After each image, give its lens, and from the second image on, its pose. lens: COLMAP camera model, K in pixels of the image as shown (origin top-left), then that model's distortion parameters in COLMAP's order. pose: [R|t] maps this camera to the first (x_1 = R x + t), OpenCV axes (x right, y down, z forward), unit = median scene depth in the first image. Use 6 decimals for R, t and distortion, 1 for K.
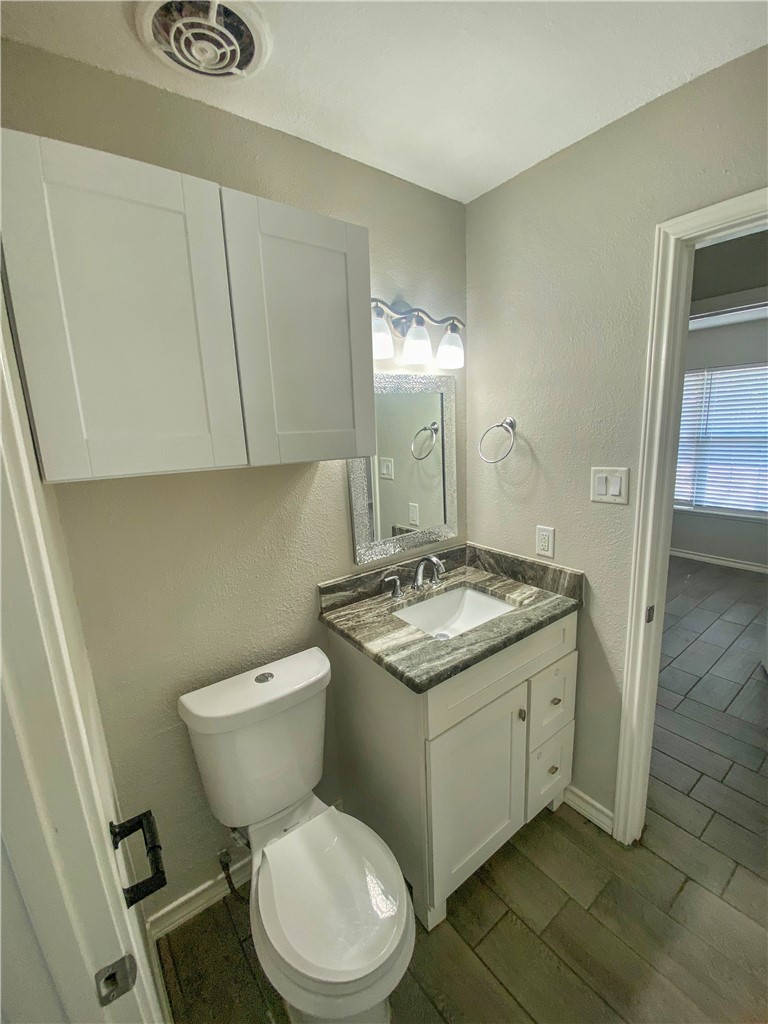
lens RADIAL K [[413.5, 0, 384.0], [0, 413.5, 512.0], [0, 0, 1]] dist [0.028754, -0.025309]
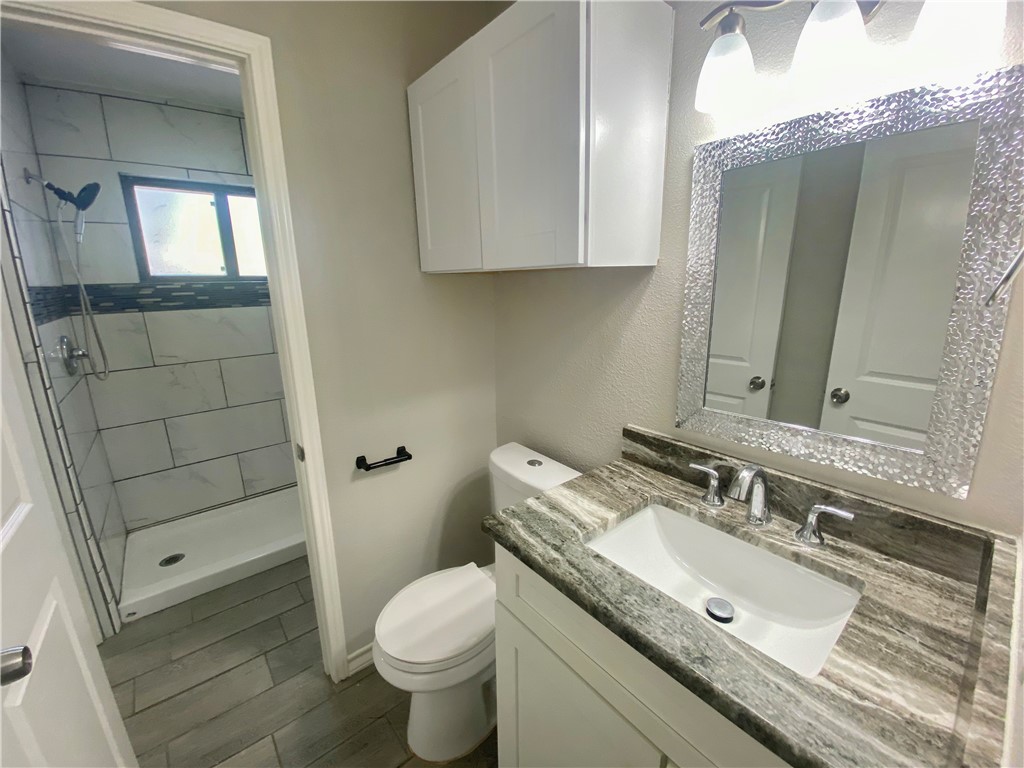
lens RADIAL K [[413.7, 0, 512.8], [0, 413.7, 380.8], [0, 0, 1]] dist [0.053049, -0.035965]
pose [[0.046846, 0.264987, -0.963113, 0.621666], [-0.190477, 0.948850, 0.251798, -0.080302], [0.980573, 0.171655, 0.094923, 0.654492]]
